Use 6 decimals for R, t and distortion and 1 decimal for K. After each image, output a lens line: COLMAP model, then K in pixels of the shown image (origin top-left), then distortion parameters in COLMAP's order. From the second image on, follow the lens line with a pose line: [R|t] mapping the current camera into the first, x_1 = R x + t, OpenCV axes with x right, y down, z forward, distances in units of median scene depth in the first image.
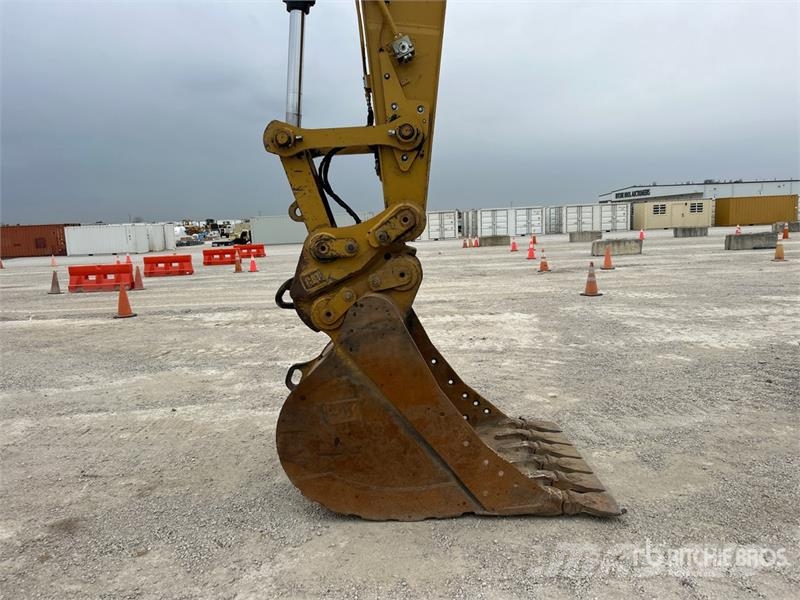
lens RADIAL K [[604.1, 0, 400.0], [0, 604.1, 300.0], [0, 0, 1]] dist [0.059691, -0.001525]
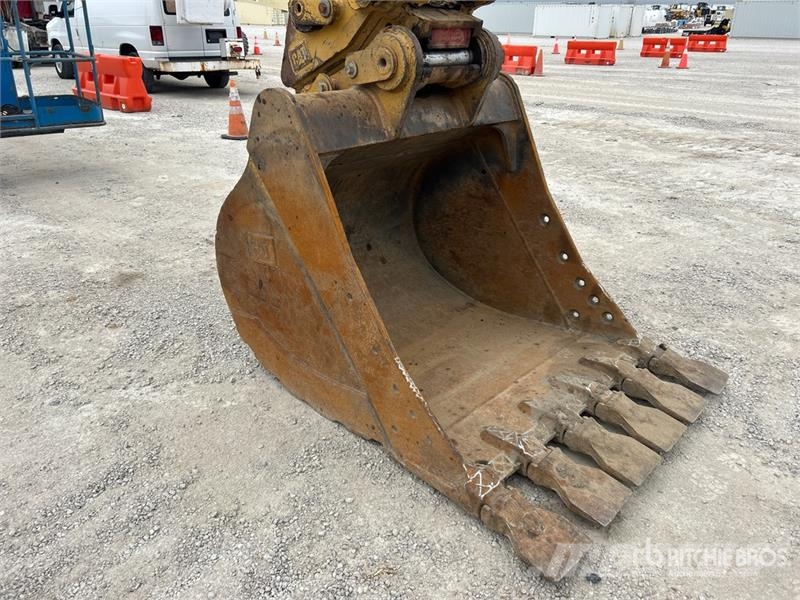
lens RADIAL K [[599.1, 0, 400.0], [0, 599.1, 300.0], [0, 0, 1]] dist [0.010637, -0.001087]
pose [[0.735820, 0.330436, -0.591085, 0.423981], [-0.122316, 0.923362, 0.363924, -0.040157], [0.666039, -0.195483, 0.719846, 0.502340]]
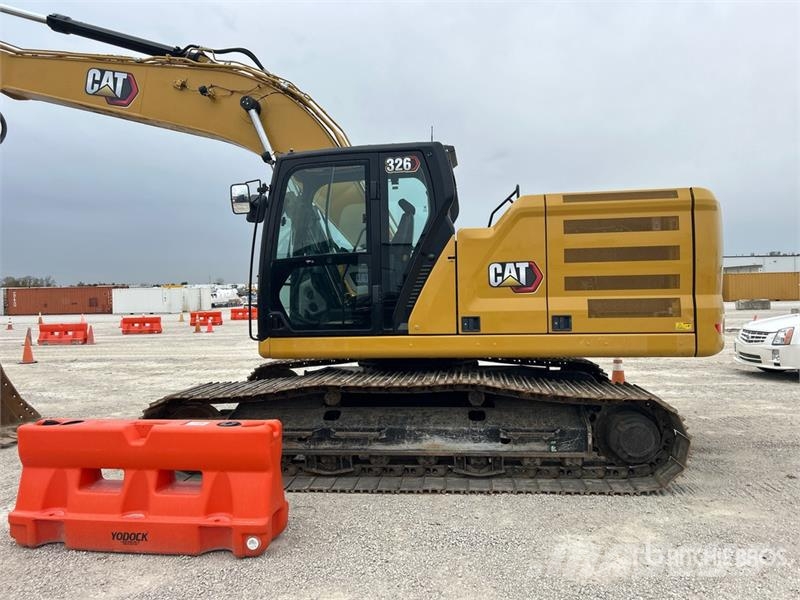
lens RADIAL K [[615.4, 0, 397.9], [0, 615.4, 294.1], [0, 0, 1]] dist [0.061999, -0.079642]
pose [[0.989922, 0.021217, -0.140016, 1.765723], [-0.037032, 0.993092, -0.111338, -0.002754], [0.136686, 0.115401, 0.983870, -0.834648]]
